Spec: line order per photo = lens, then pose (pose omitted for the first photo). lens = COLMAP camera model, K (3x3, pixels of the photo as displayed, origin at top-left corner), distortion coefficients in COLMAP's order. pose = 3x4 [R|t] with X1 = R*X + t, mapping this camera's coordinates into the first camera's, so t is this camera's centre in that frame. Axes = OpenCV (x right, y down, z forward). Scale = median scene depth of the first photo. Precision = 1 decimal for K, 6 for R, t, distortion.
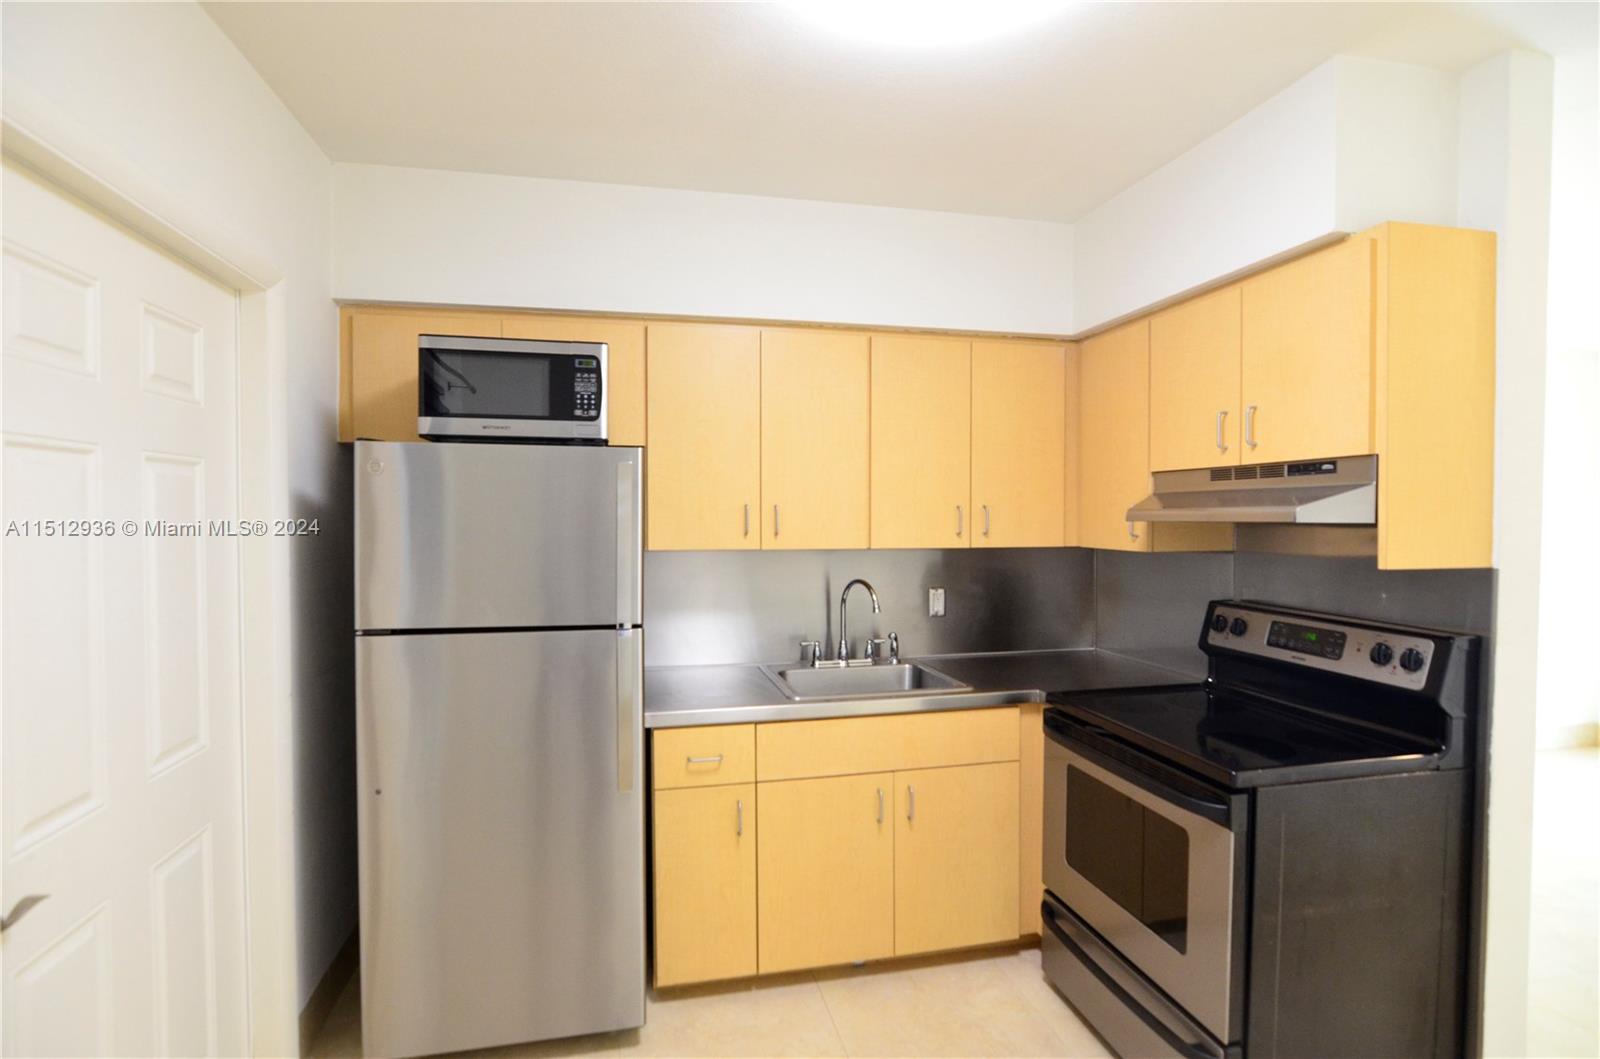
lens RADIAL K [[772.2, 0, 785.7], [0, 772.2, 529.3], [0, 0, 1]] dist [-0.039683, 0.013744]
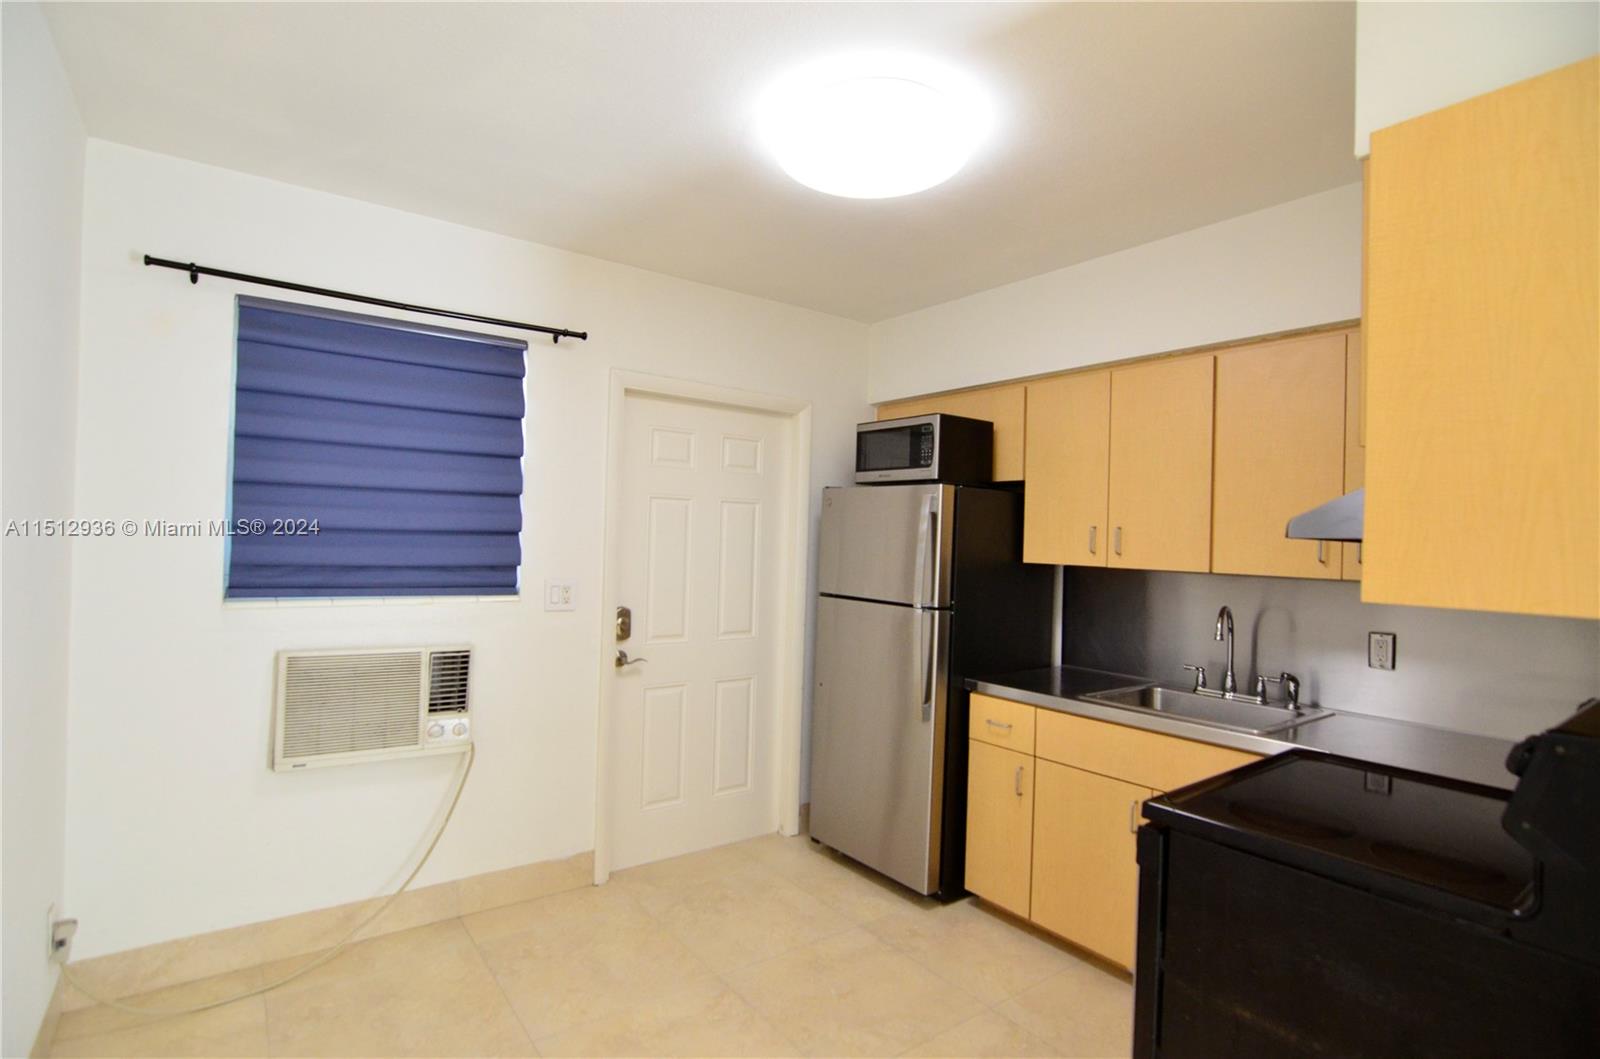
lens RADIAL K [[772.2, 0, 785.7], [0, 772.2, 529.3], [0, 0, 1]] dist [-0.039683, 0.013744]
pose [[0.402869, 0.006480, -0.915235, 0.988361], [-0.045580, 0.998876, -0.012991, 0.008964], [0.914122, 0.046951, 0.402712, 0.160679]]
